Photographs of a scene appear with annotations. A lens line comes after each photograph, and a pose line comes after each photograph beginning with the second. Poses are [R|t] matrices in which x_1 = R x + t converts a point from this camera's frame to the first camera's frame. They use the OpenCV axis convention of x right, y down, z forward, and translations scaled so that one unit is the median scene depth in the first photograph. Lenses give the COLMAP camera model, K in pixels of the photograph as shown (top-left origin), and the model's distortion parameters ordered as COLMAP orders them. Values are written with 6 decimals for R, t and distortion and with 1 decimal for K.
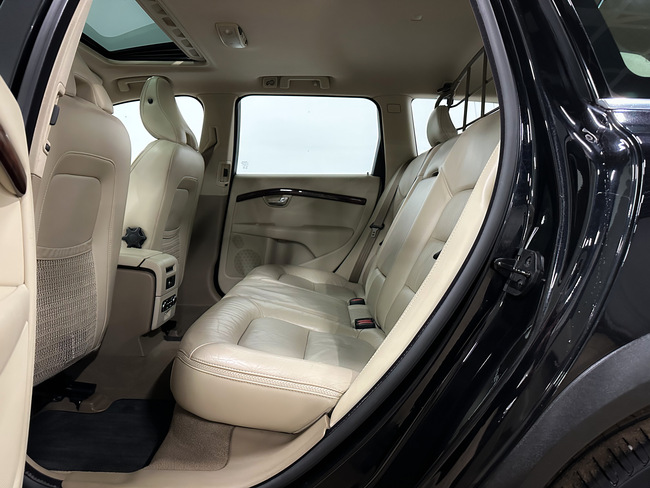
lens RADIAL K [[453.4, 0, 323.3], [0, 453.4, 246.7], [0, 0, 1]] dist [0.099087, -0.140148]
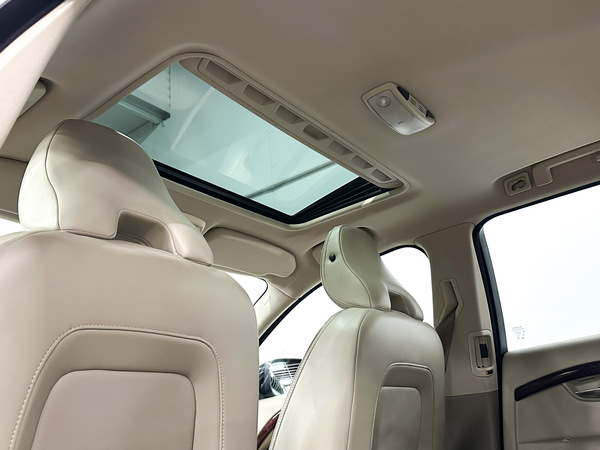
lens RADIAL K [[541.0, 0, 300.0], [0, 541.0, 225.0], [0, 0, 1]] dist [0.140182, -0.244277]
pose [[0.786142, -0.306430, -0.536731, 0.030420], [0.043106, 0.893504, -0.446982, -0.001561], [0.616540, 0.328255, 0.715630, 0.325635]]
